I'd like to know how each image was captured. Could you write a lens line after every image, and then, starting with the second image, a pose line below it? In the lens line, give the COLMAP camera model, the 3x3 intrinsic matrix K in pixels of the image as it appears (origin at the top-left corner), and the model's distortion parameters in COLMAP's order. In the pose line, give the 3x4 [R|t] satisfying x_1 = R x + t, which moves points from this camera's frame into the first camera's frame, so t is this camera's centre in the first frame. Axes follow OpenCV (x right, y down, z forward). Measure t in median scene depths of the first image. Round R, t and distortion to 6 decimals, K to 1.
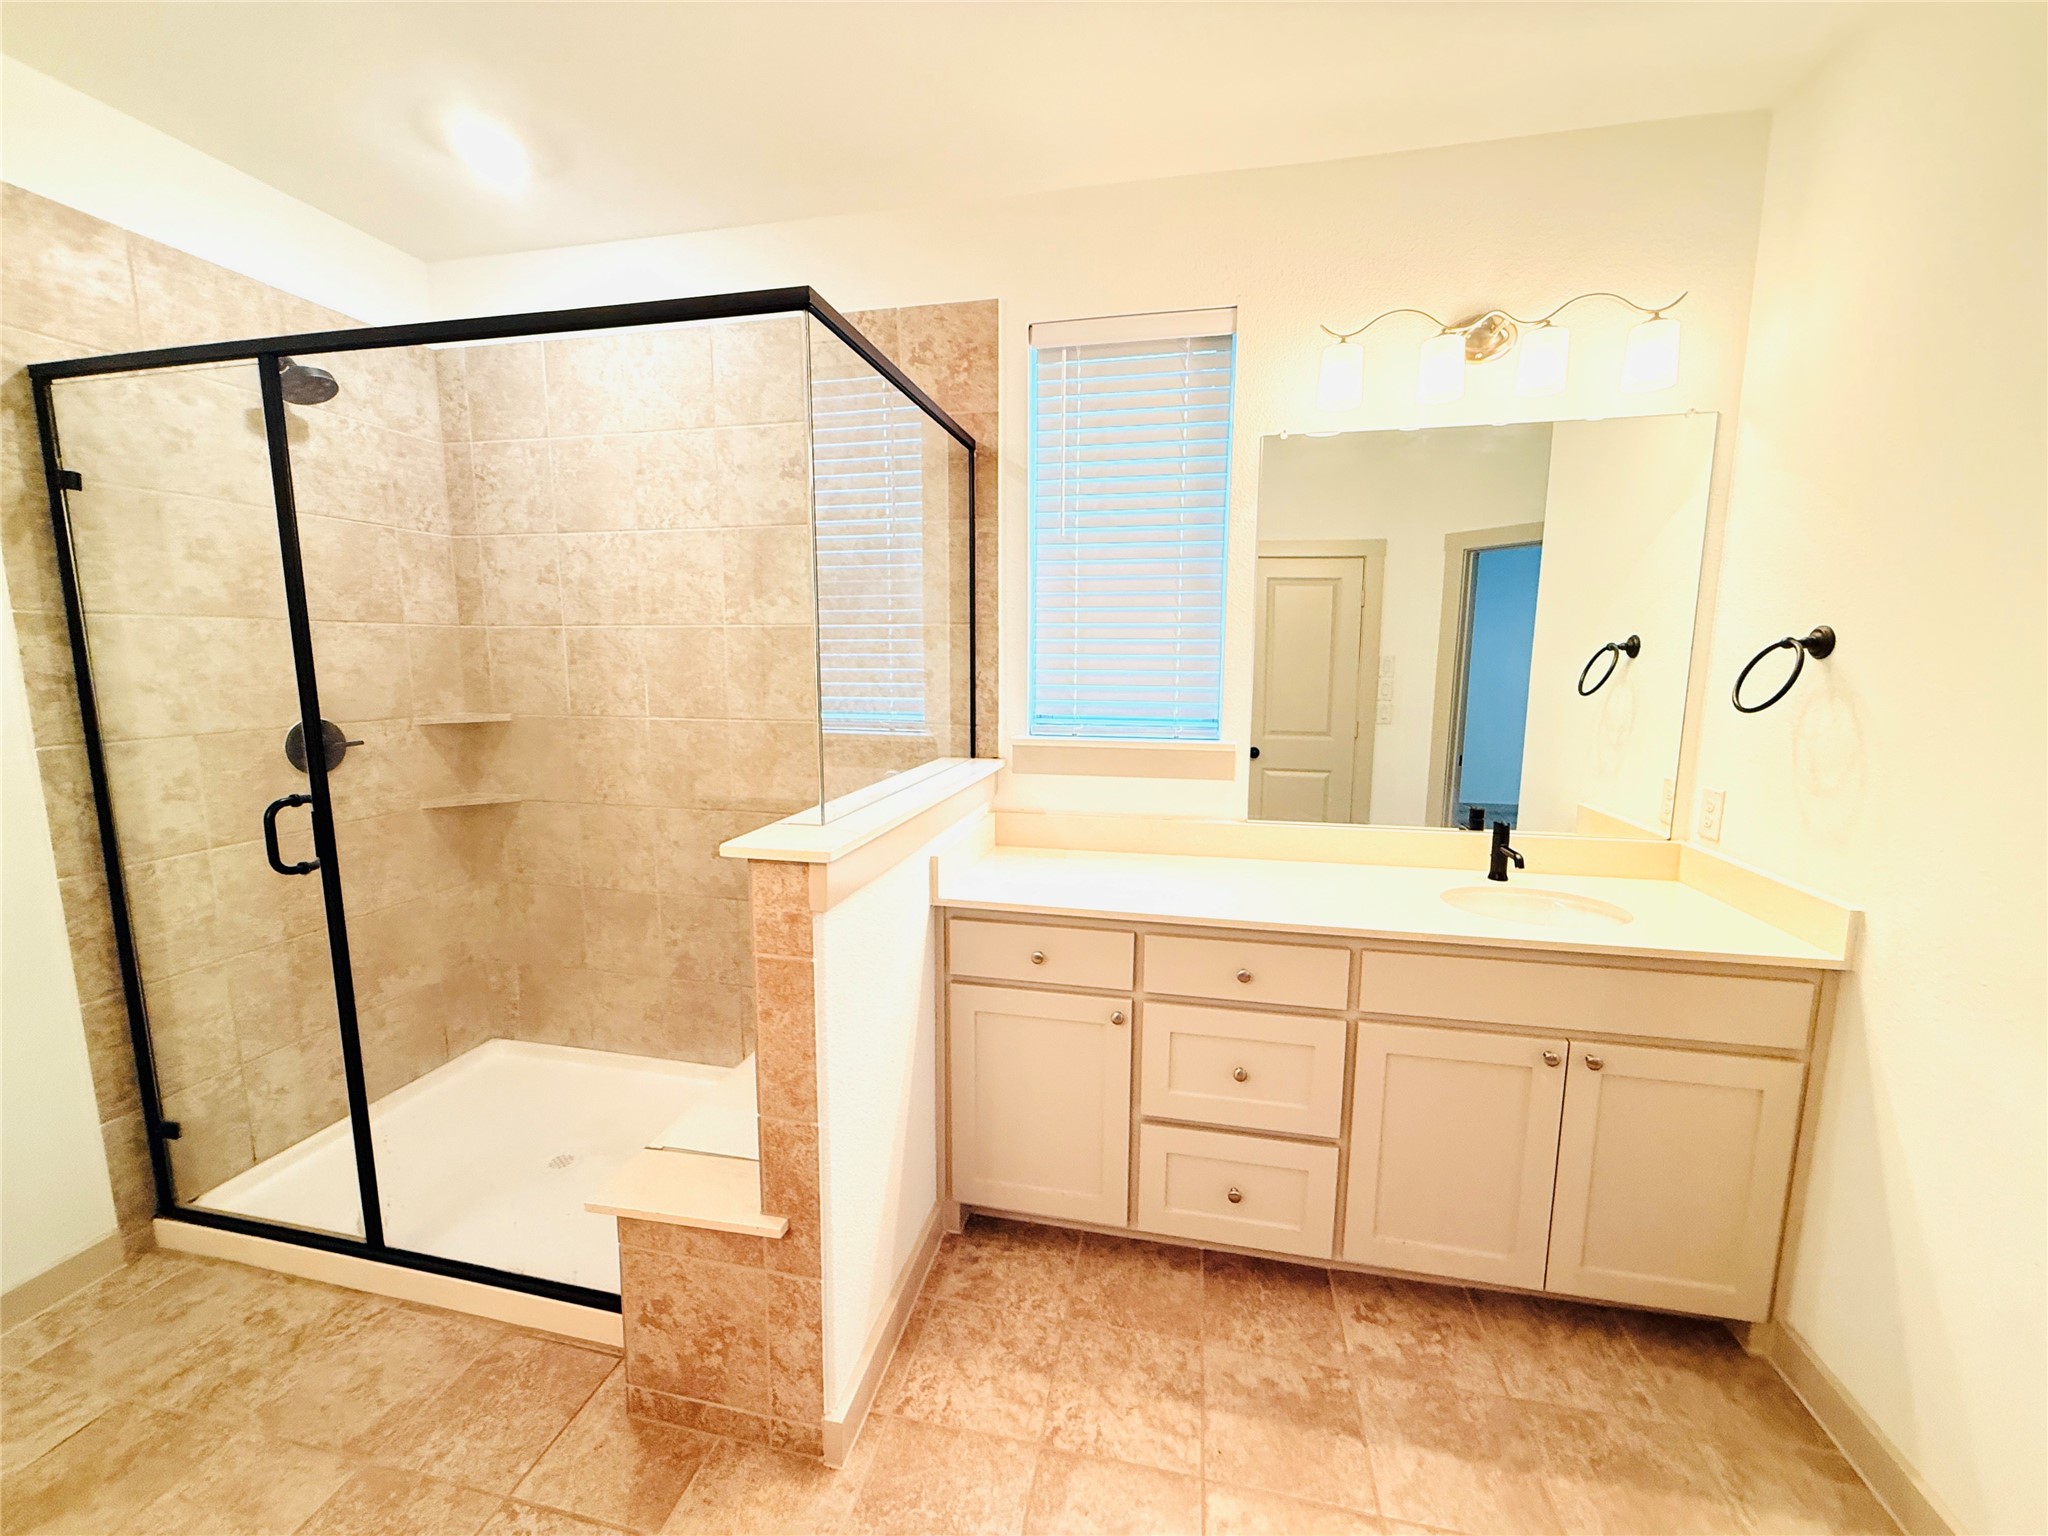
lens RADIAL K [[812.6, 0, 1024.0], [0, 812.6, 768.0], [0, 0, 1]] dist [-0.001404, 0.000305]
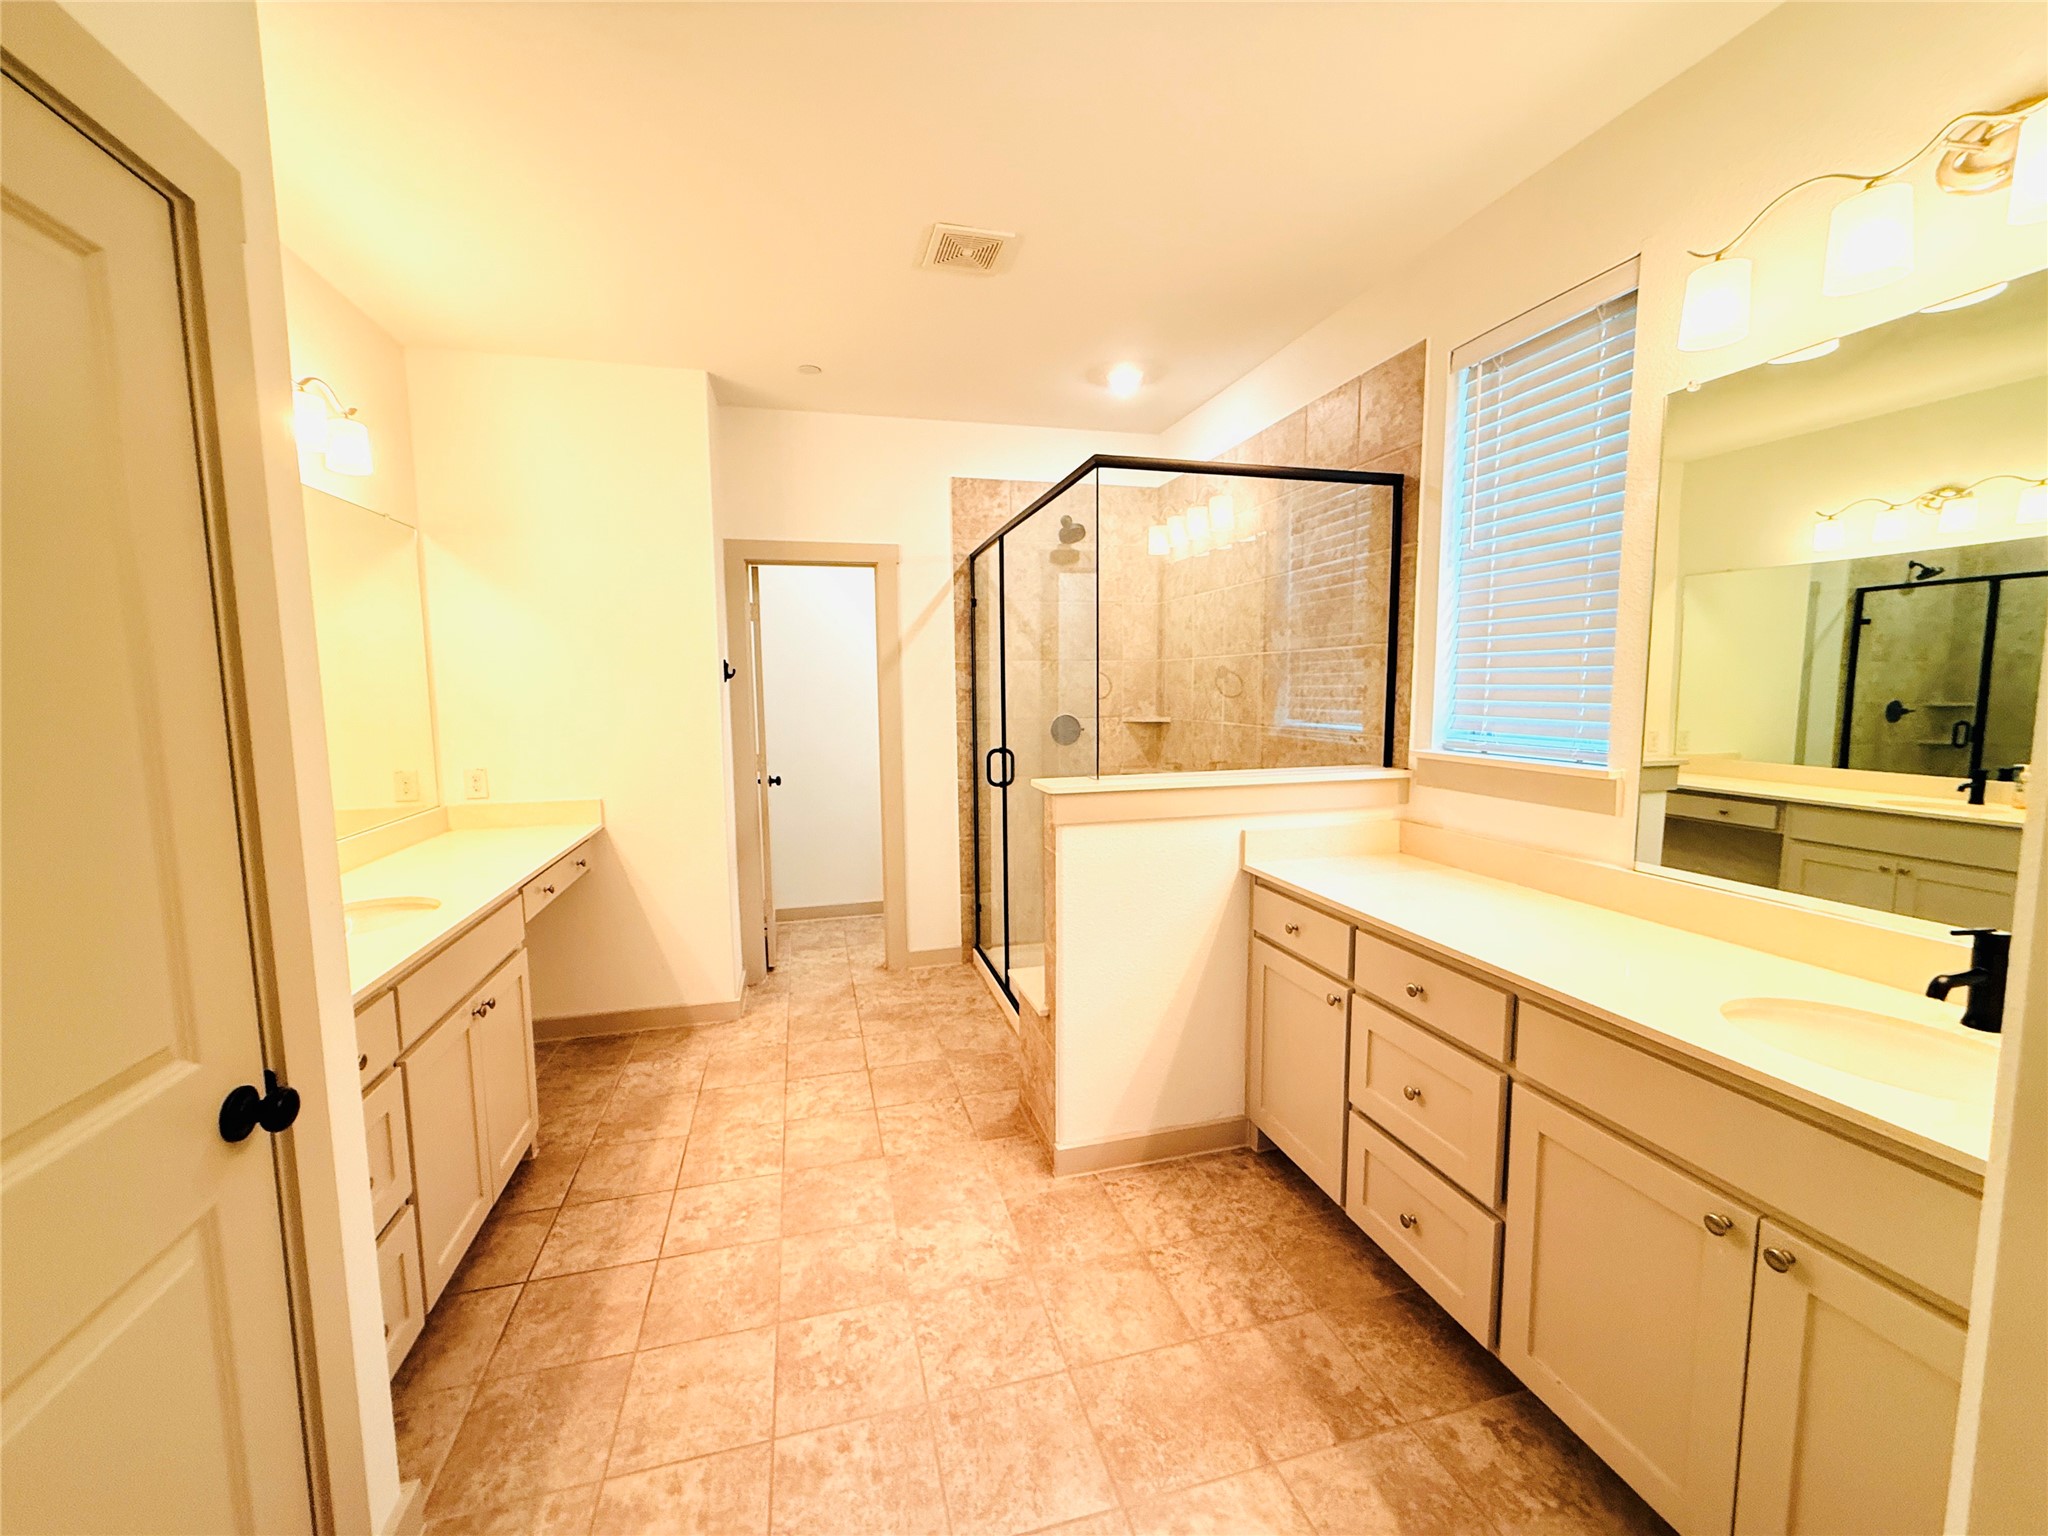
lens RADIAL K [[812.6, 0, 1024.0], [0, 812.6, 768.0], [0, 0, 1]] dist [-0.001404, 0.000305]
pose [[0.463945, 0.082730, -0.881993, 0.830450], [-0.112440, 0.993077, 0.034004, 0.007771], [0.878699, 0.083395, 0.470035, 0.092631]]
